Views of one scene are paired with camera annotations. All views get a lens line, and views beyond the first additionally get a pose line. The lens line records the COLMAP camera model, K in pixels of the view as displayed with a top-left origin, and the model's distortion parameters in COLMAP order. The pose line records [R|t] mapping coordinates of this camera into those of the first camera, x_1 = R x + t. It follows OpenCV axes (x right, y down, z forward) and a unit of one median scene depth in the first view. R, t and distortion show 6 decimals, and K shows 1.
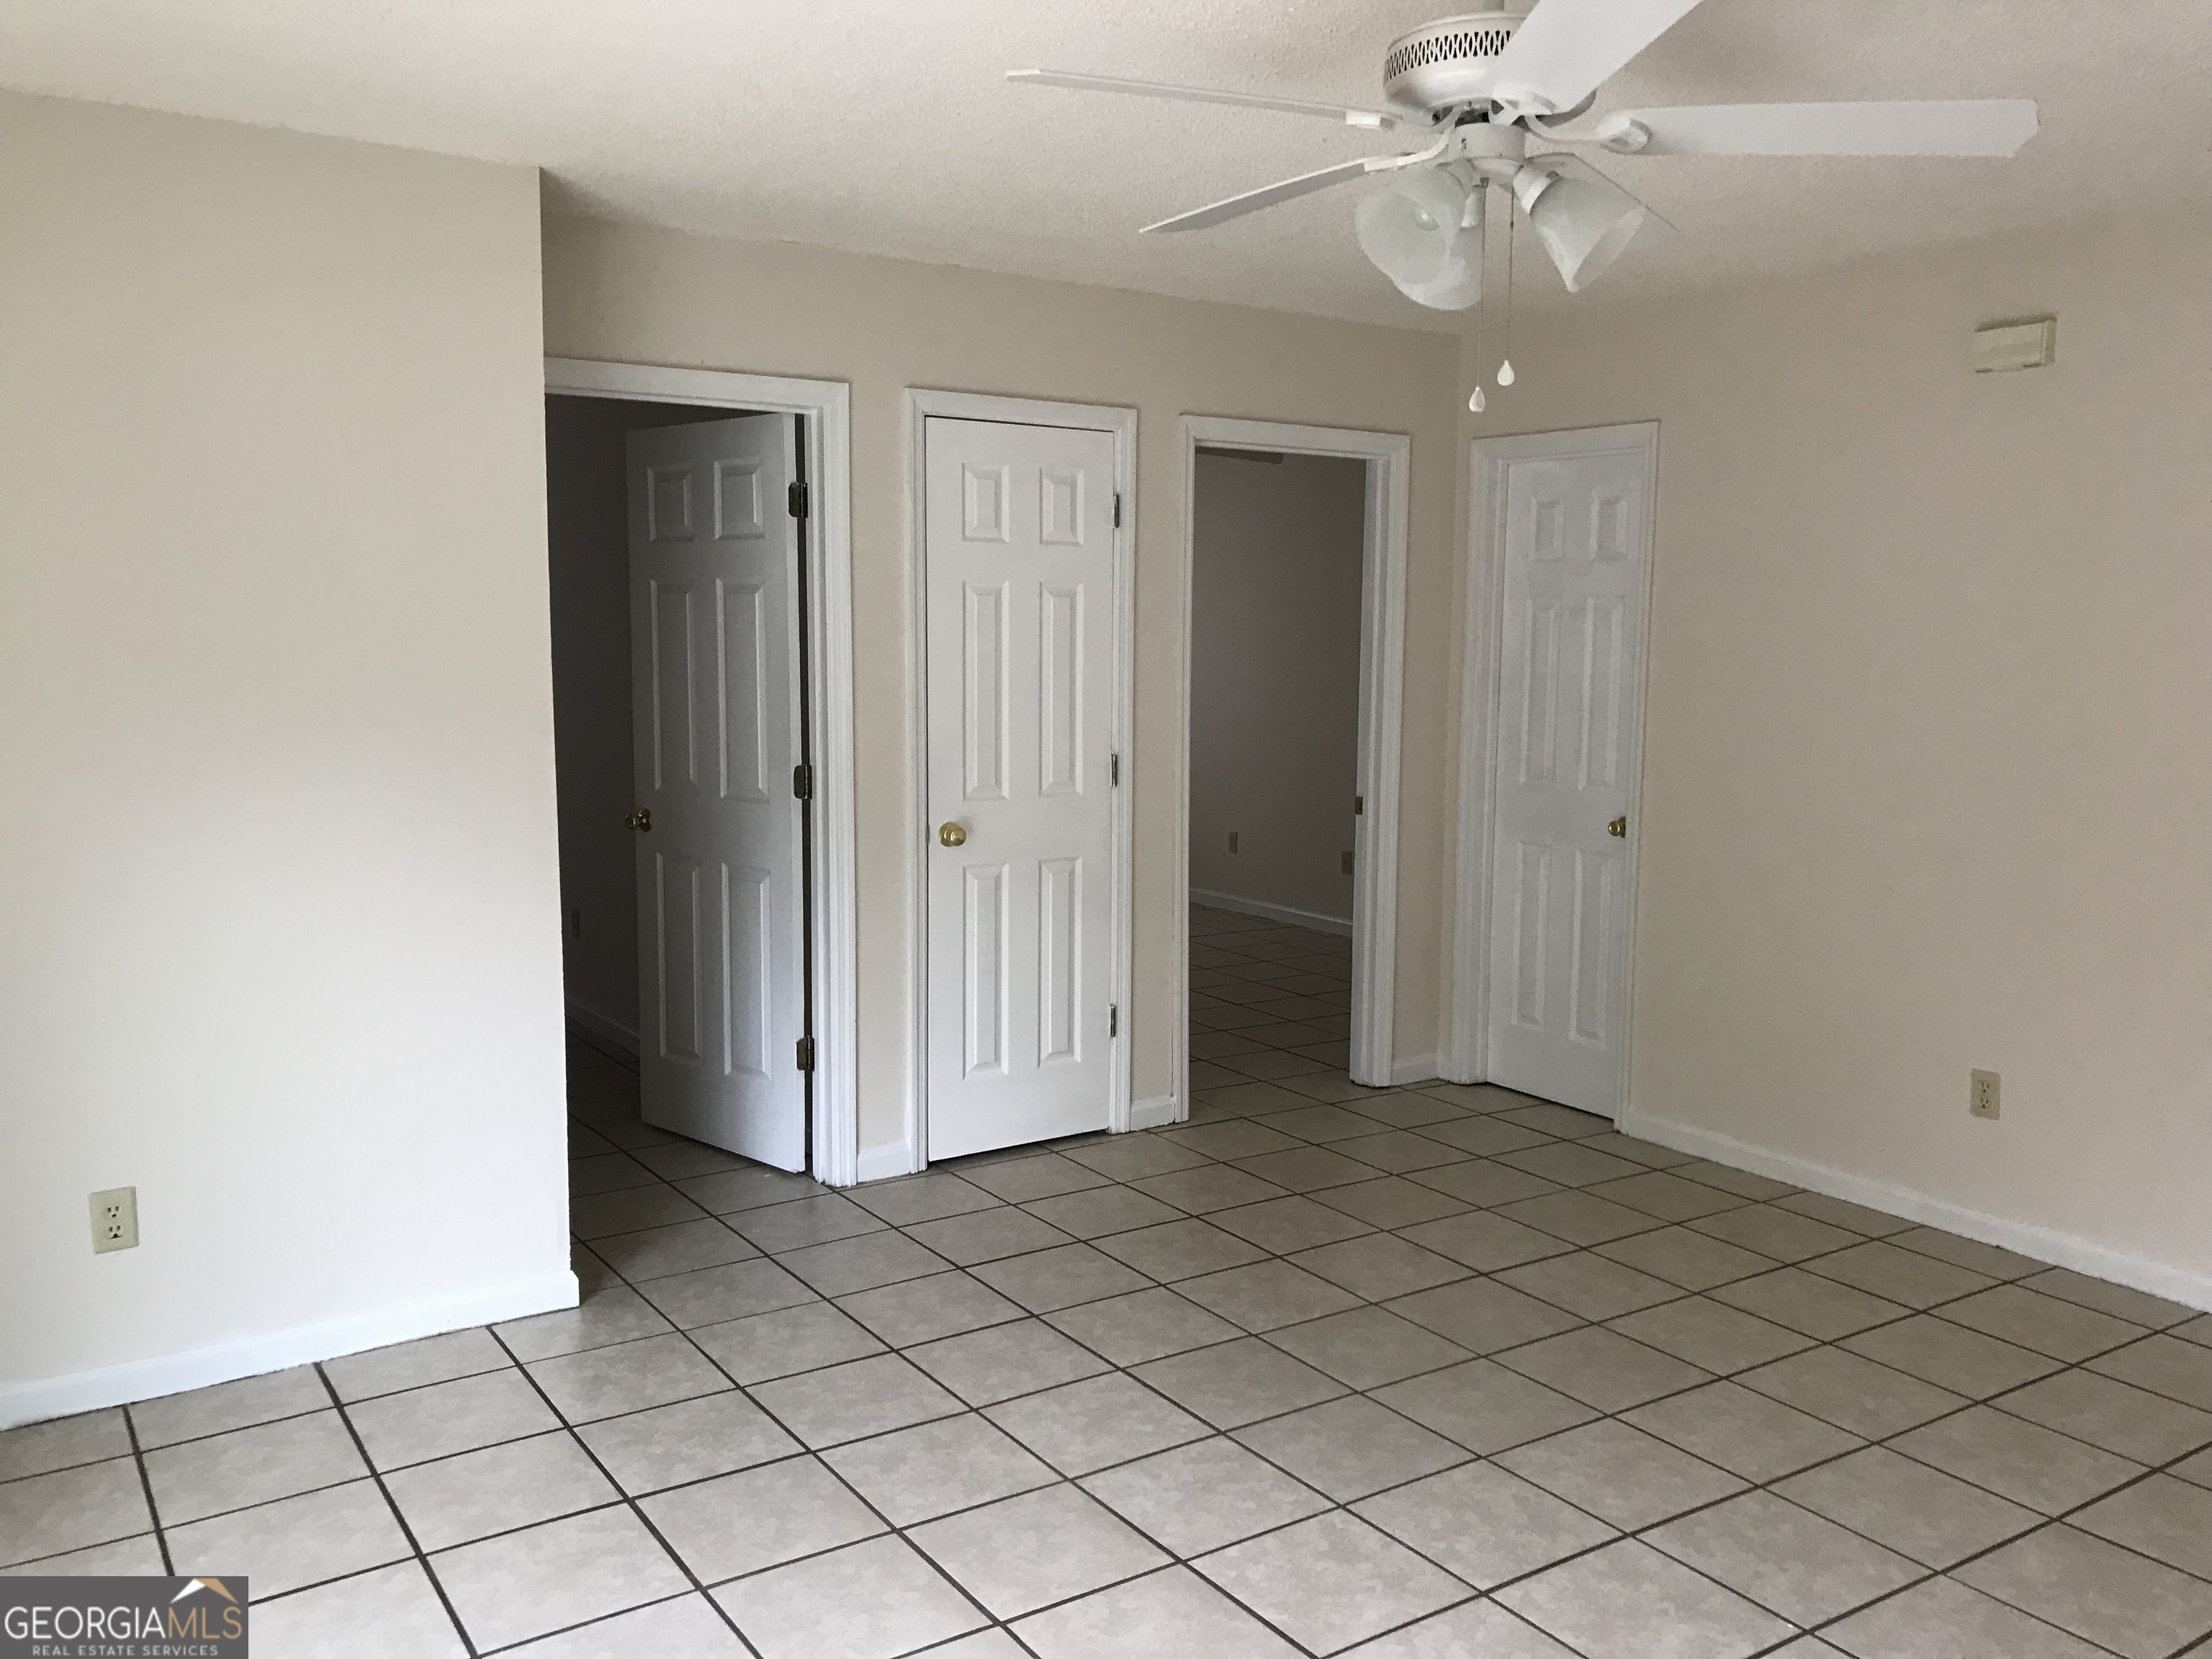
lens RADIAL K [[1799.7, 0, 1108.8], [0, 1799.7, 810.4], [0, 0, 1]] dist [0.011785, 0.002915]
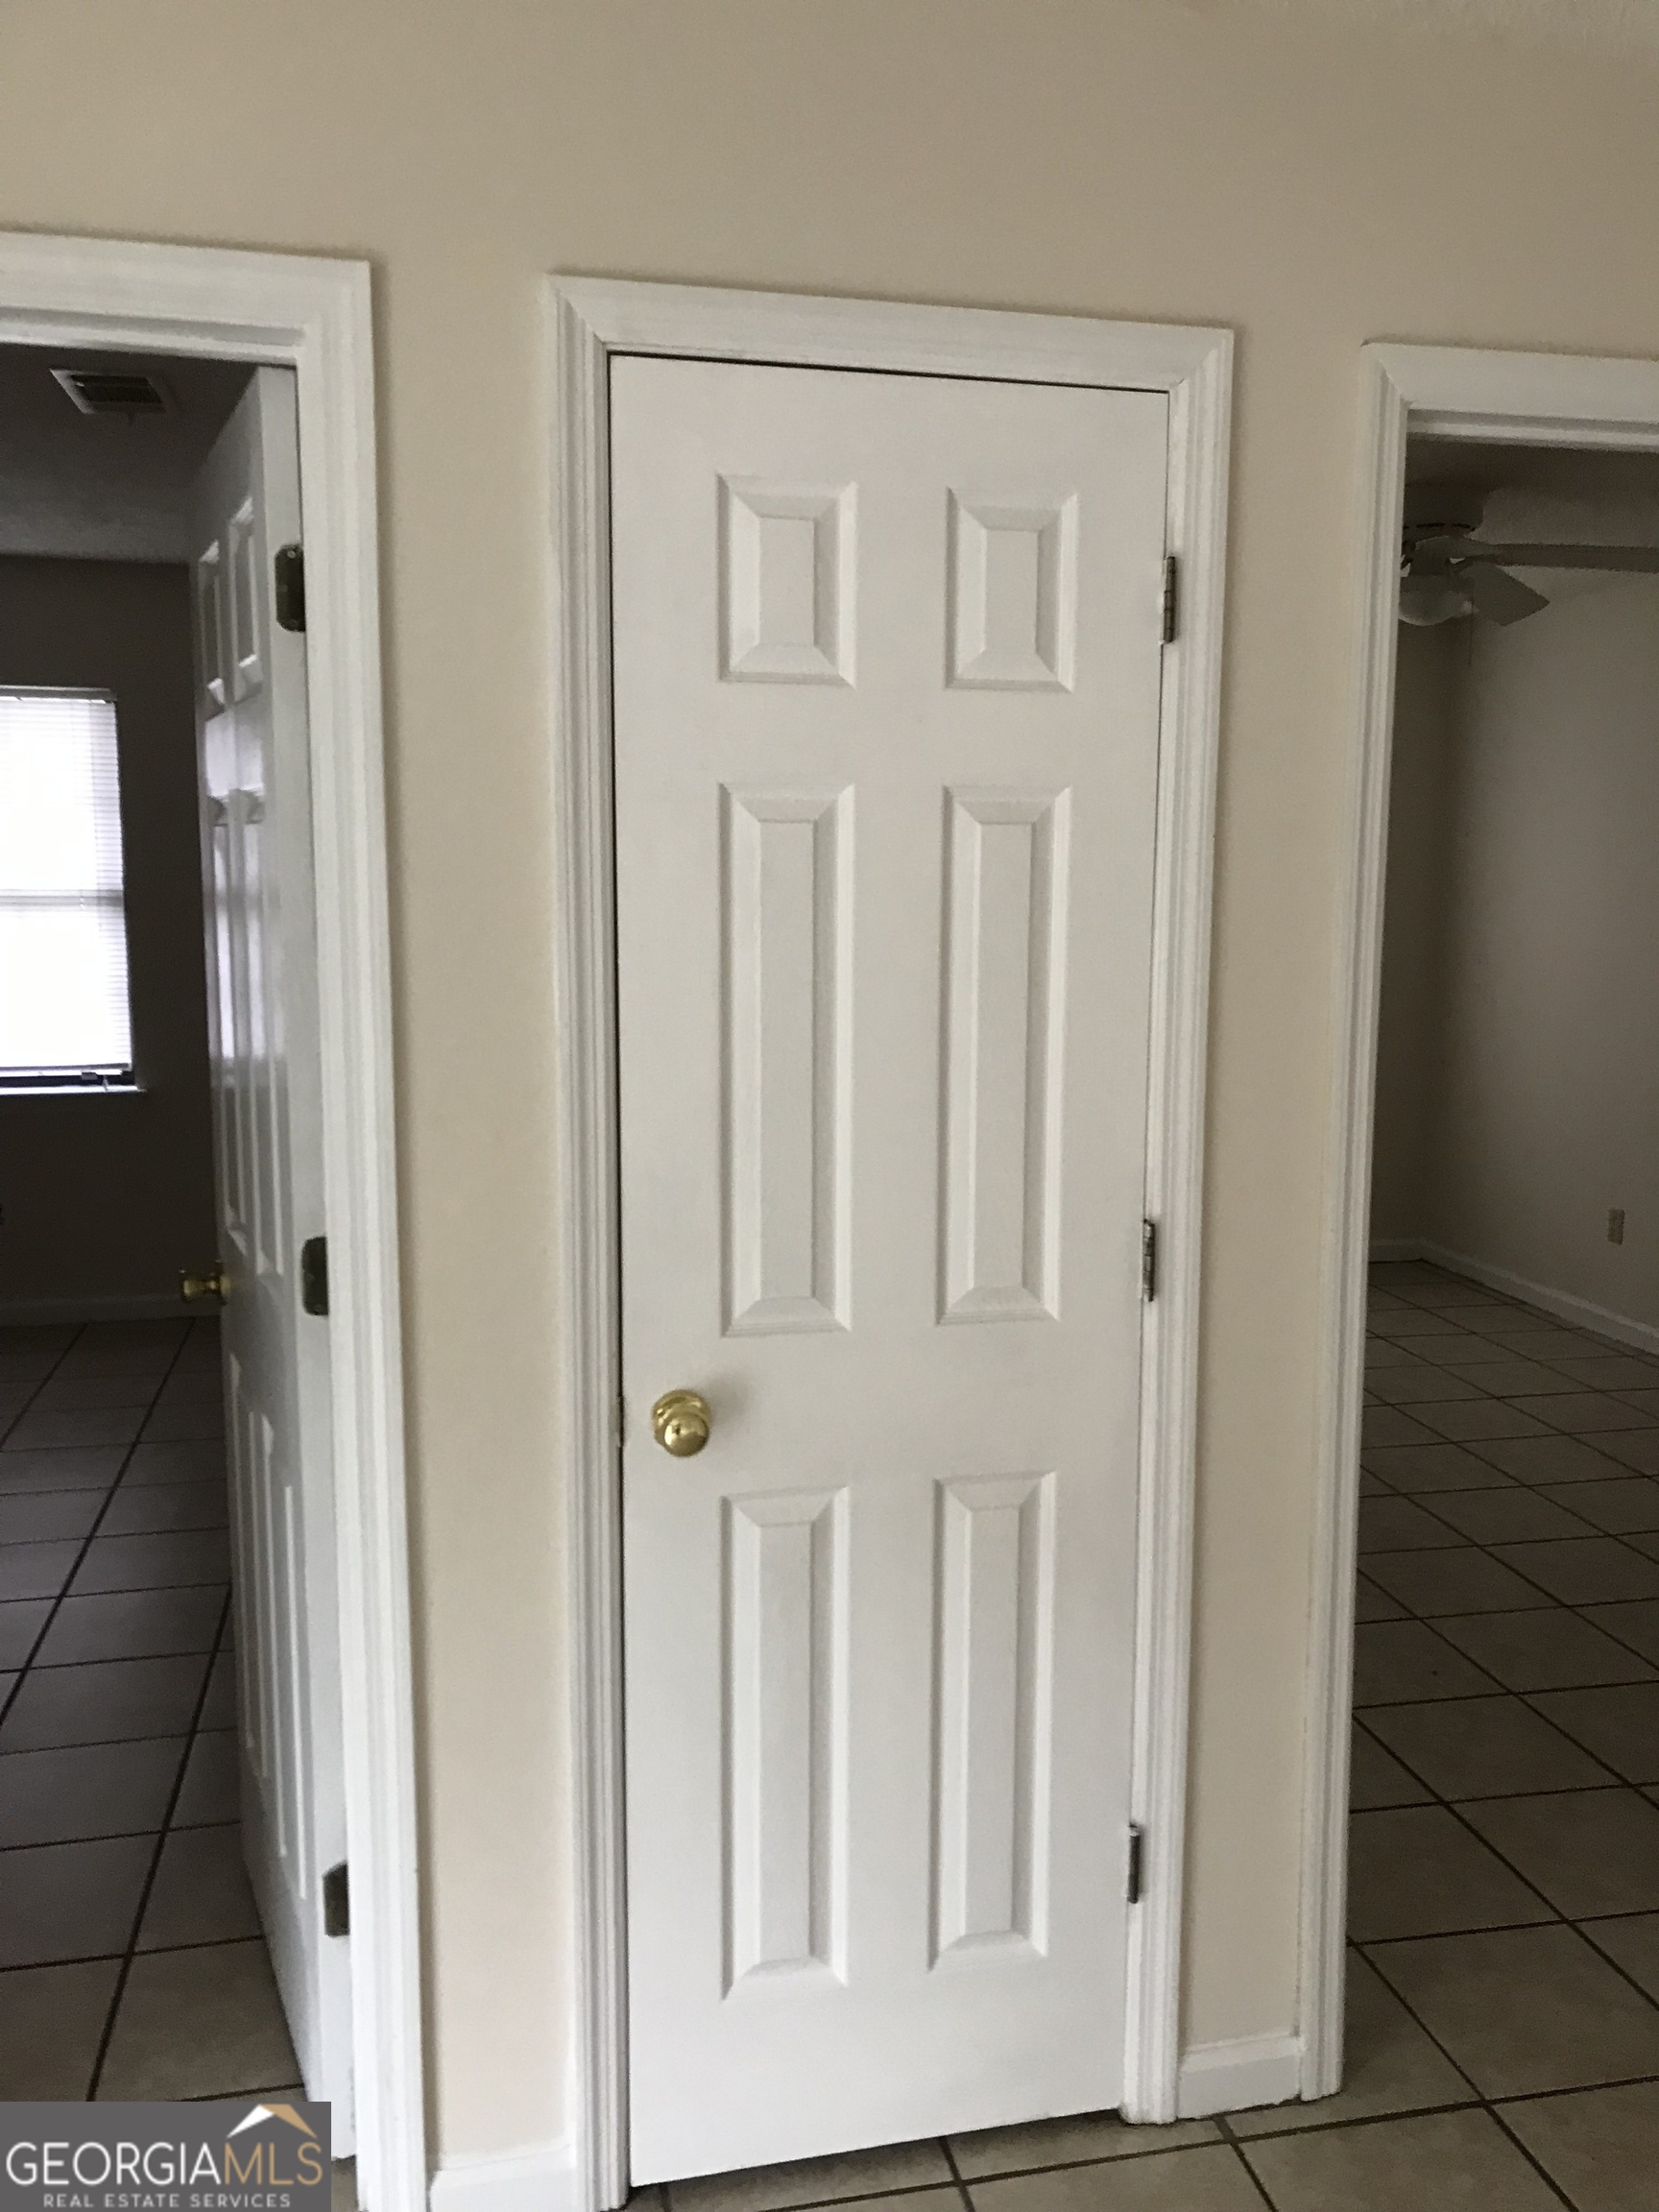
lens RADIAL K [[1799.7, 0, 829.5], [0, 1799.7, 1106.0], [0, 0, 1]] dist [0.011785, 0.002915]
pose [[0.929633, 0.042699, -0.366006, 0.083396], [-0.033874, 0.998961, 0.030502, -0.067566], [0.366928, -0.015958, 0.930113, 0.615385]]
